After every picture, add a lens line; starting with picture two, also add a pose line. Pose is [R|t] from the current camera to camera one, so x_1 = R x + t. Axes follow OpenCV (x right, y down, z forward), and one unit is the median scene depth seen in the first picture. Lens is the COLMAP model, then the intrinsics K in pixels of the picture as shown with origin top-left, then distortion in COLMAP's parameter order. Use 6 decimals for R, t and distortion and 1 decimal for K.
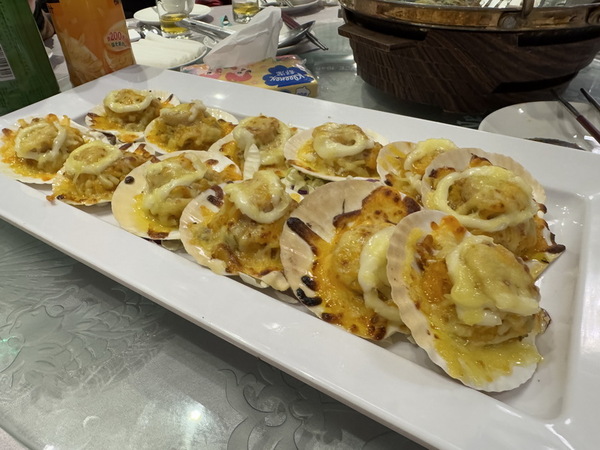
lens RADIAL K [[423.6, 0, 298.0], [0, 423.6, 220.7], [0, 0, 1]] dist [0.006729, 0.005489]
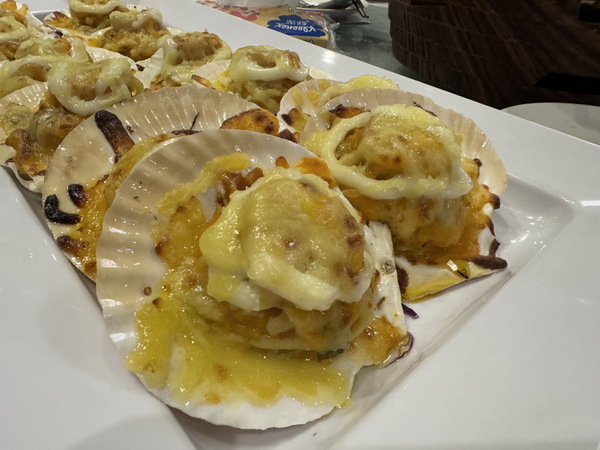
lens RADIAL K [[423.6, 0, 299.8], [0, 423.6, 230.2], [0, 0, 1]] dist [0.006729, 0.005489]
pose [[0.951050, 0.256872, -0.171814, 0.413666], [-0.259635, 0.965684, 0.006586, 0.085339], [0.167610, 0.038345, 0.985107, 0.314256]]
